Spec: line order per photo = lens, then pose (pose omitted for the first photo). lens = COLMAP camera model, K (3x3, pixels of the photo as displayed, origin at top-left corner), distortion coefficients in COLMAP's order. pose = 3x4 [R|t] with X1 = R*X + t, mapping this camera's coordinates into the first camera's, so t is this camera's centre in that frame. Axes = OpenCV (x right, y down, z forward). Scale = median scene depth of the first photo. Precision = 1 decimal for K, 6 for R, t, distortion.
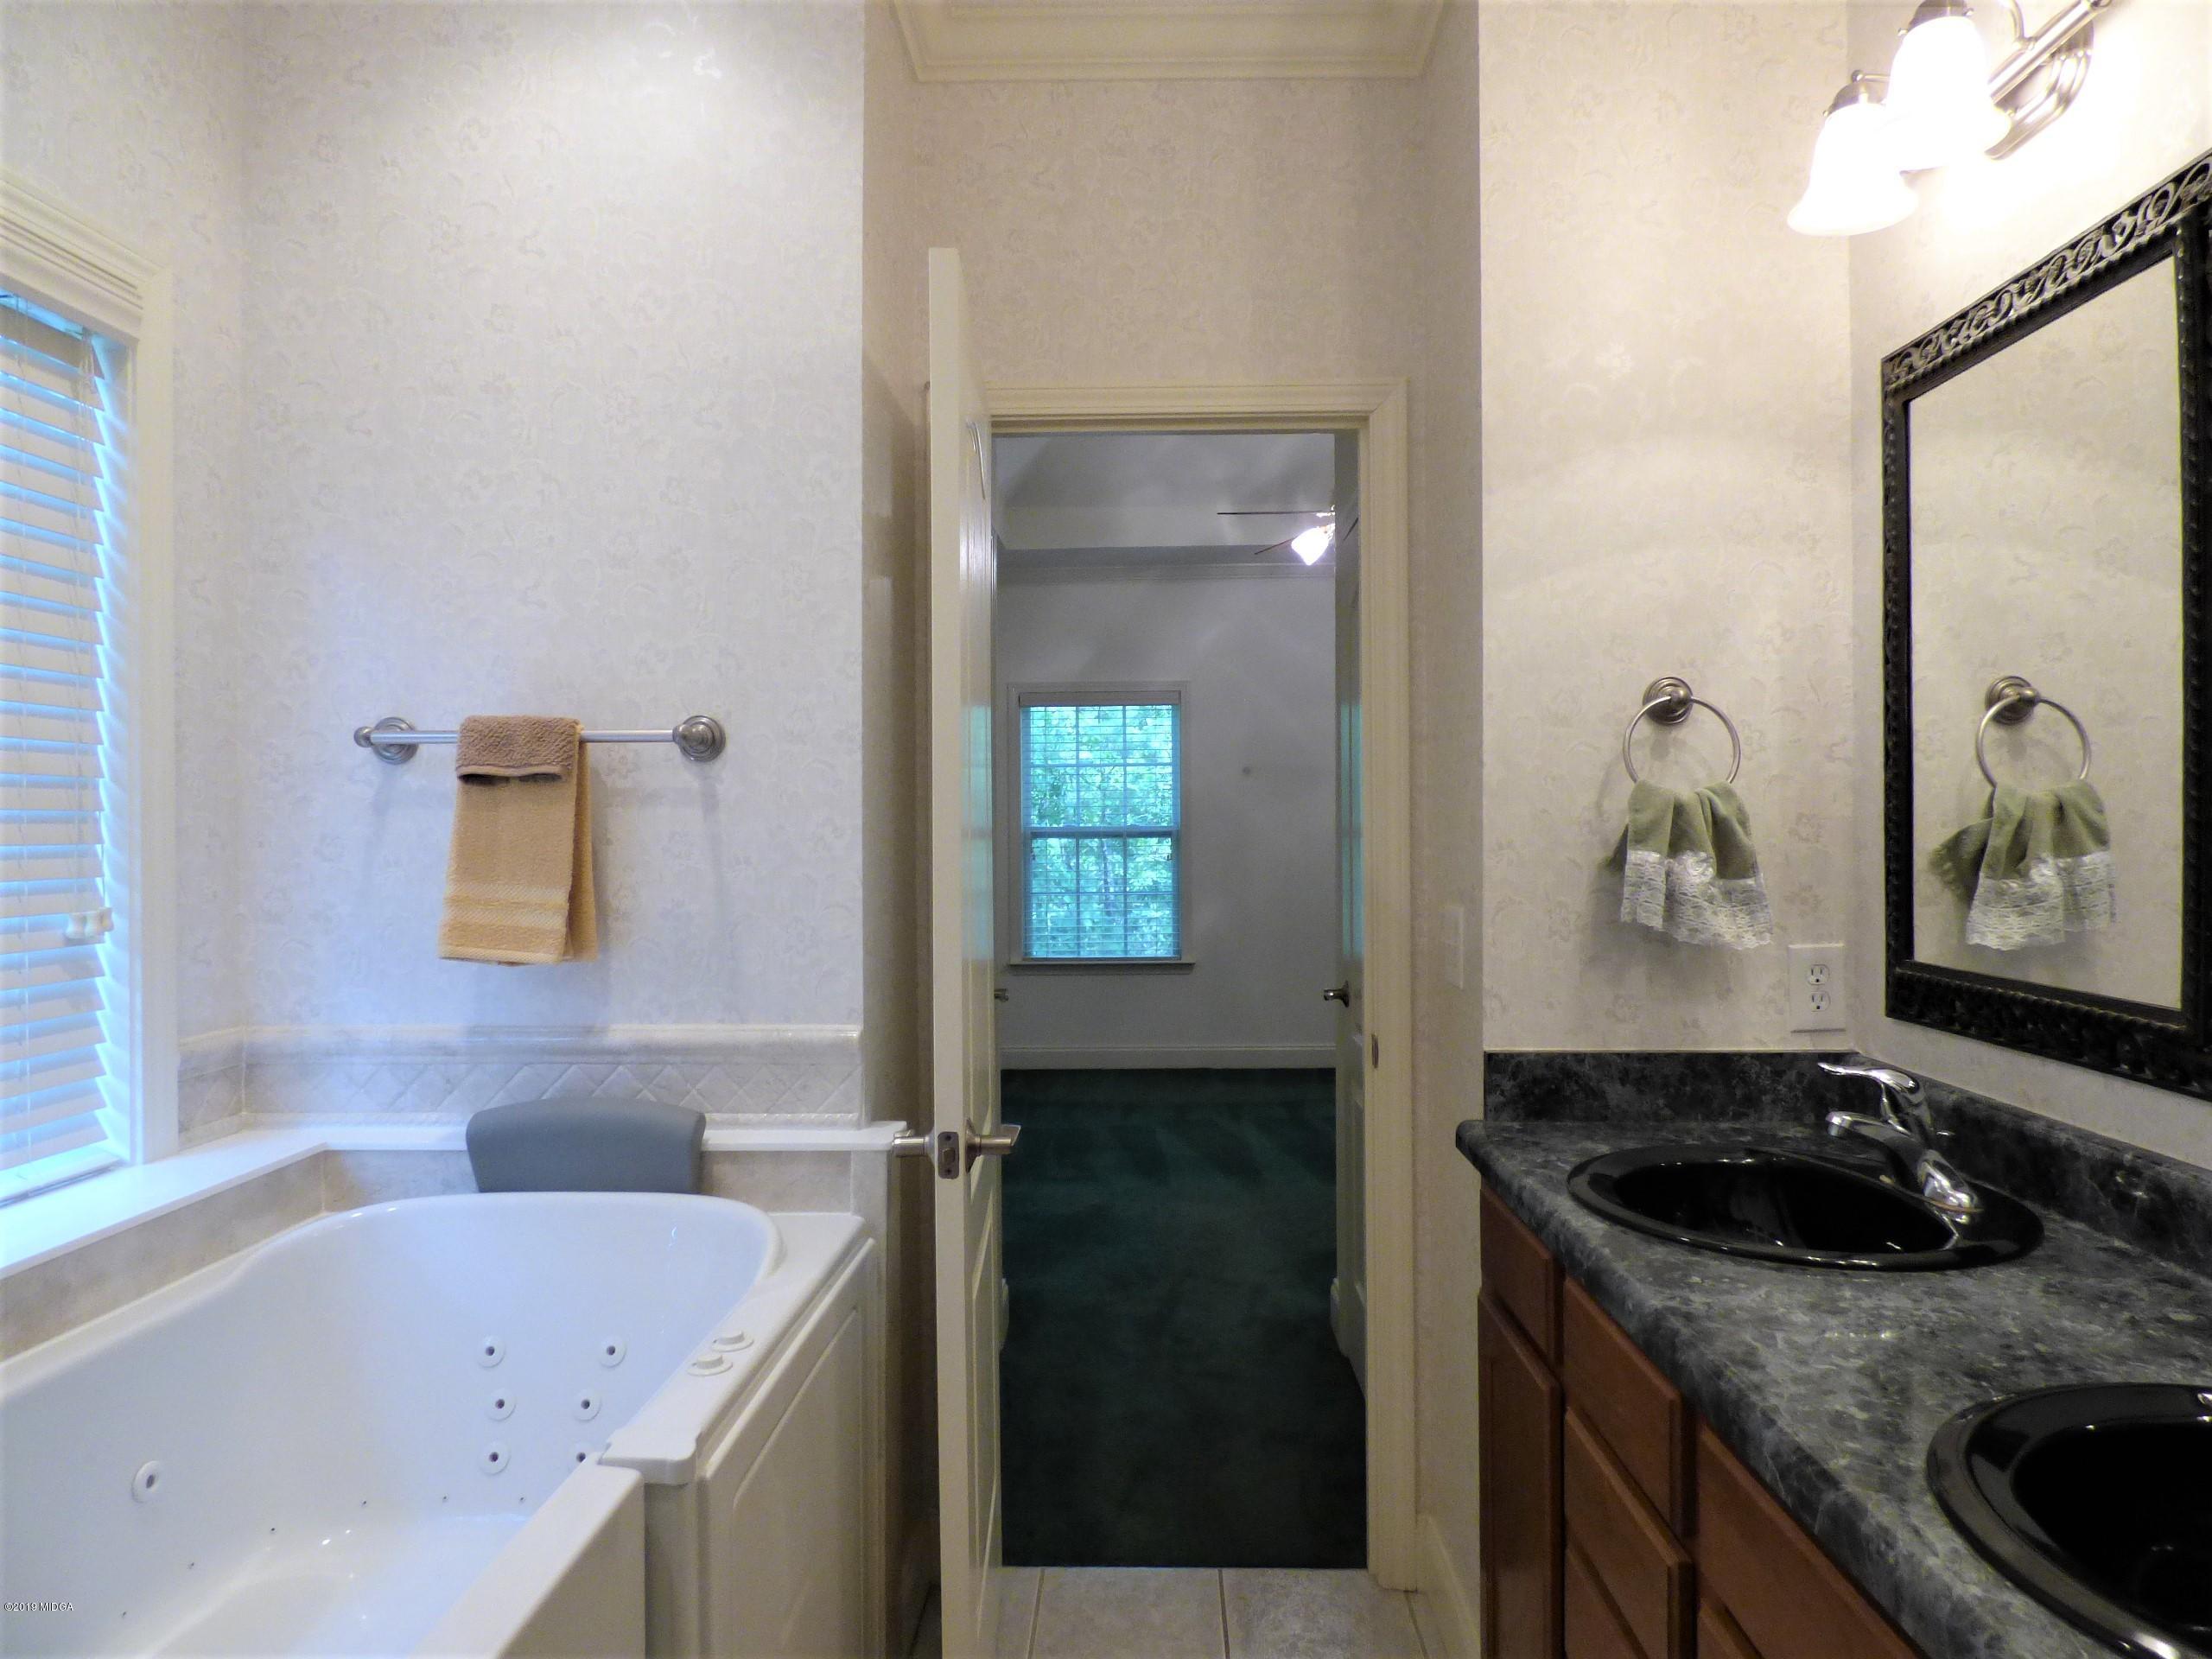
lens RADIAL K [[1364.7, 0, 1106.0], [0, 1364.7, 829.5], [0, 0, 1]] dist [-0.024690, 0.000919]
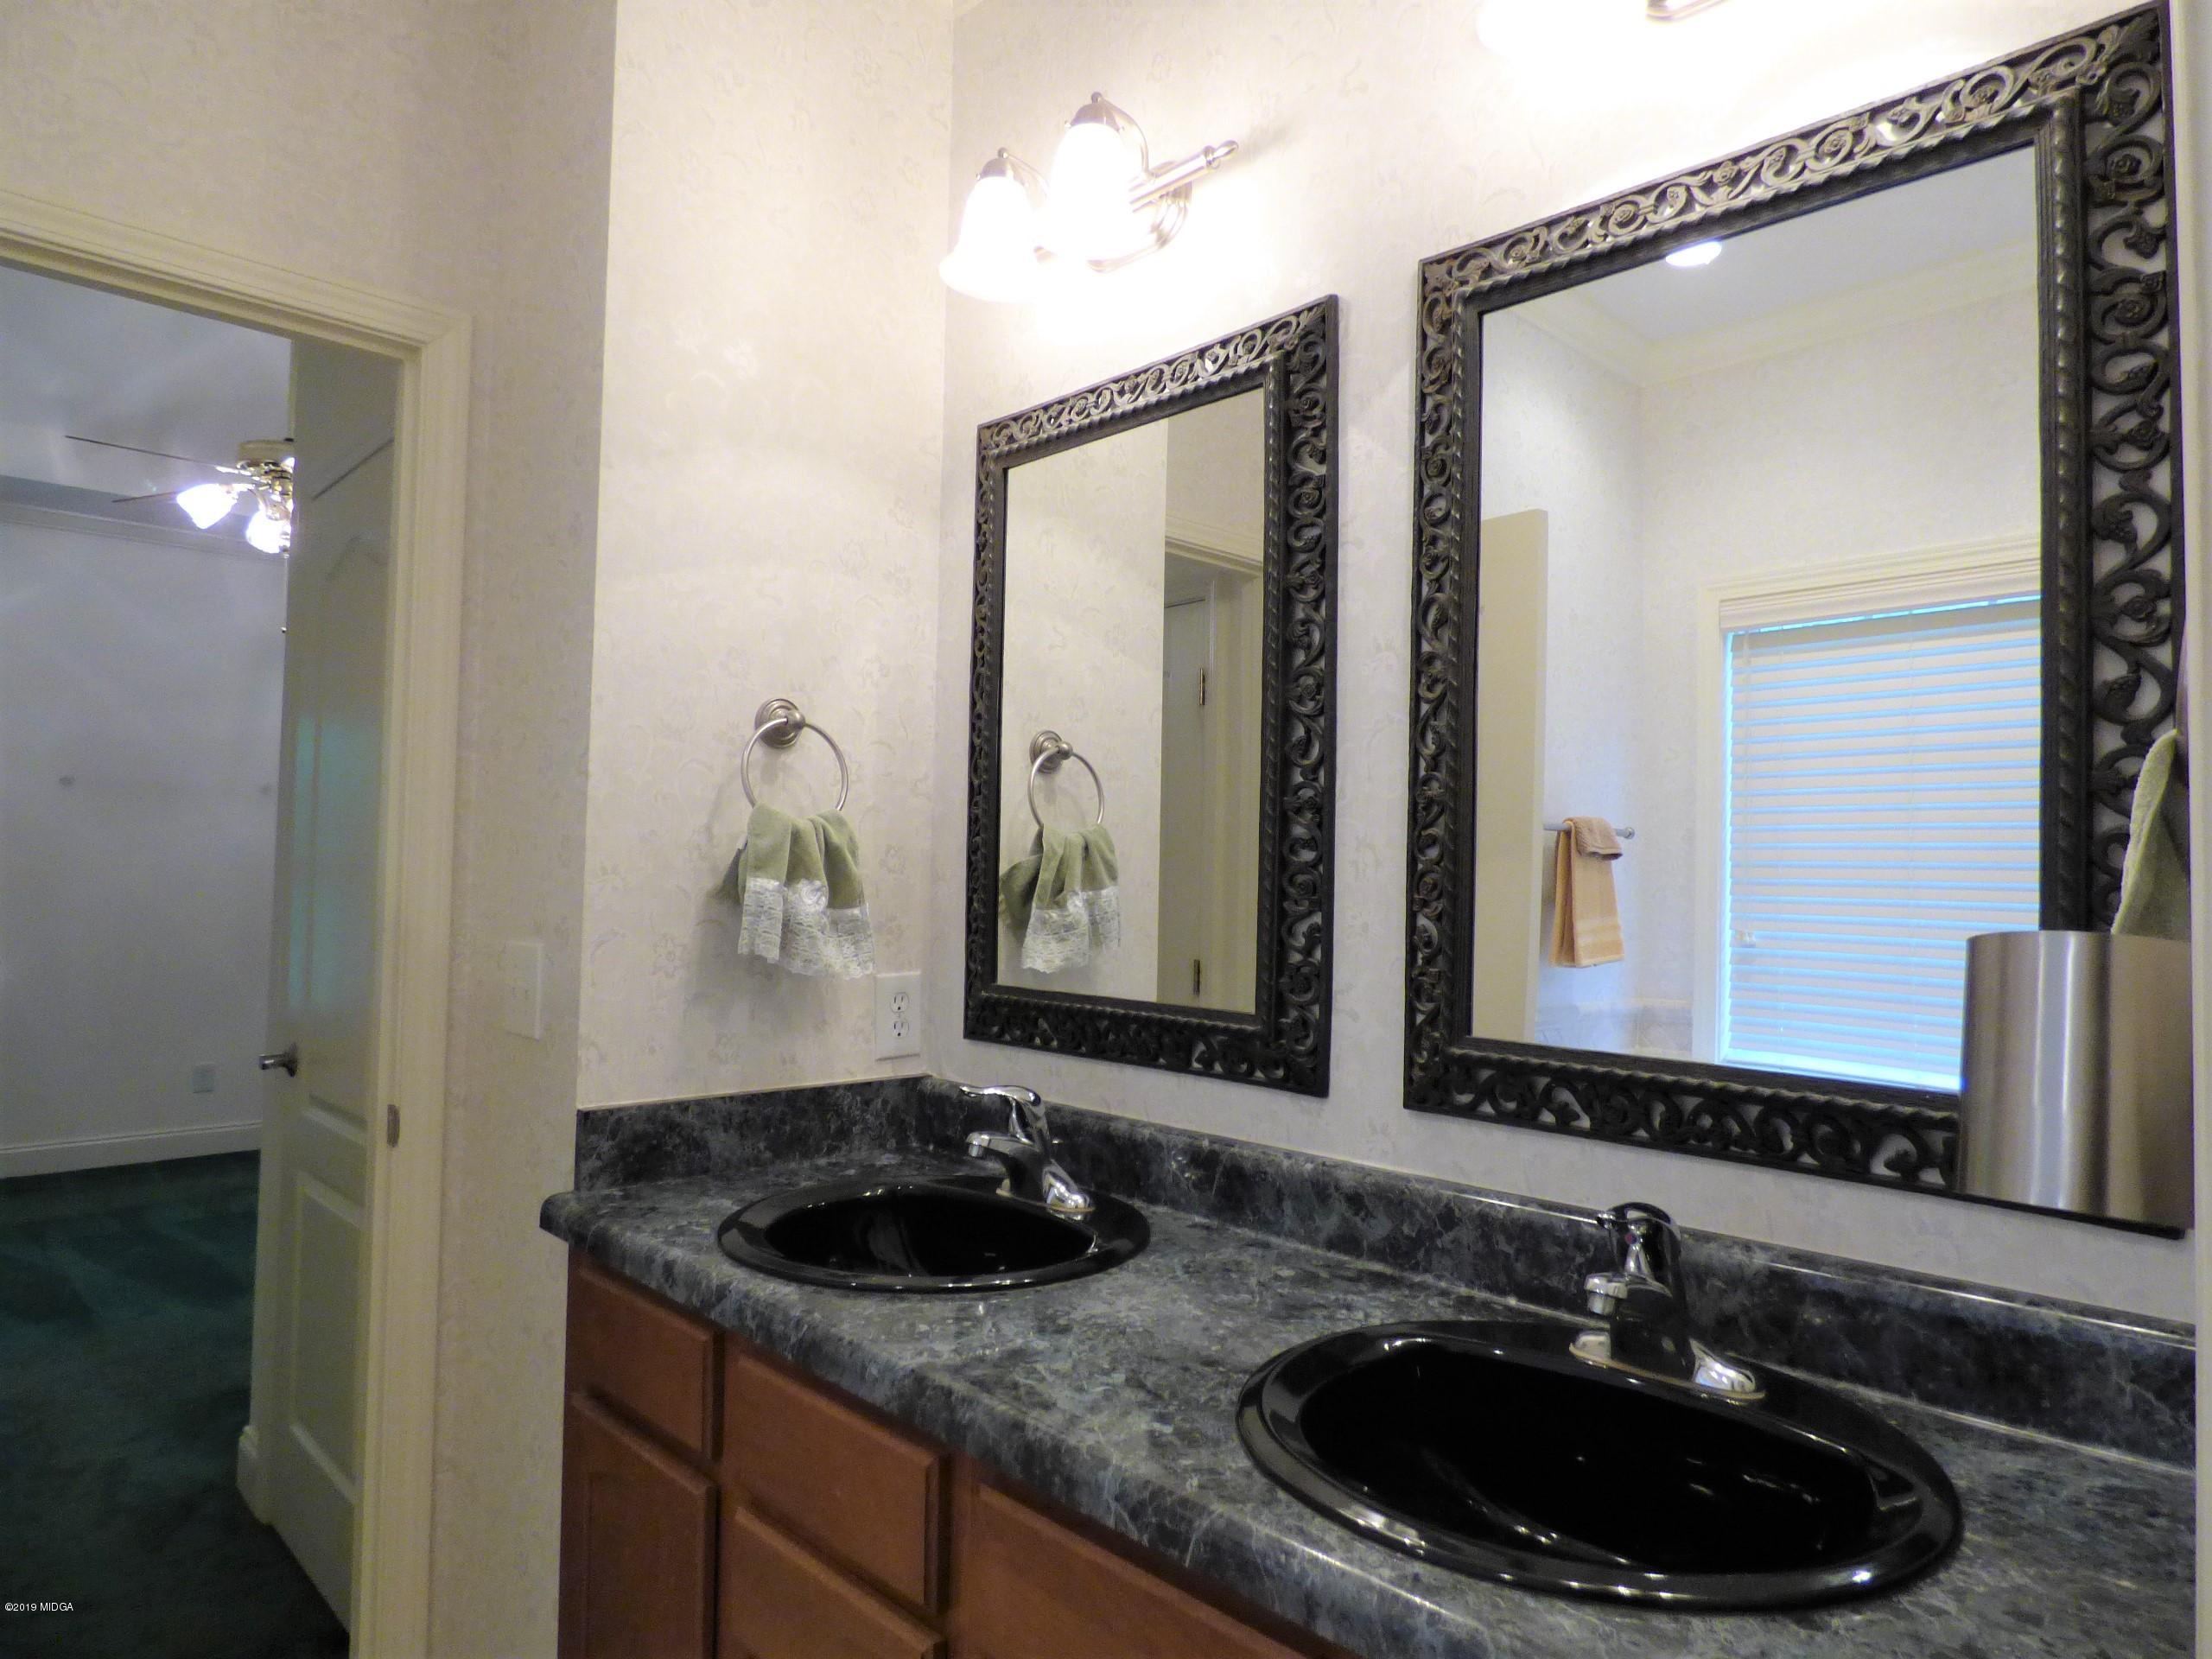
lens RADIAL K [[1363.7, 0, 1106.0], [0, 1363.7, 829.5], [0, 0, 1]] dist [-0.002276, 0.003051]
pose [[0.700026, 0.043514, 0.712790, -0.113343], [-0.019288, 0.998930, -0.042039, 0.017062], [-0.713857, 0.015680, 0.700116, 0.166832]]
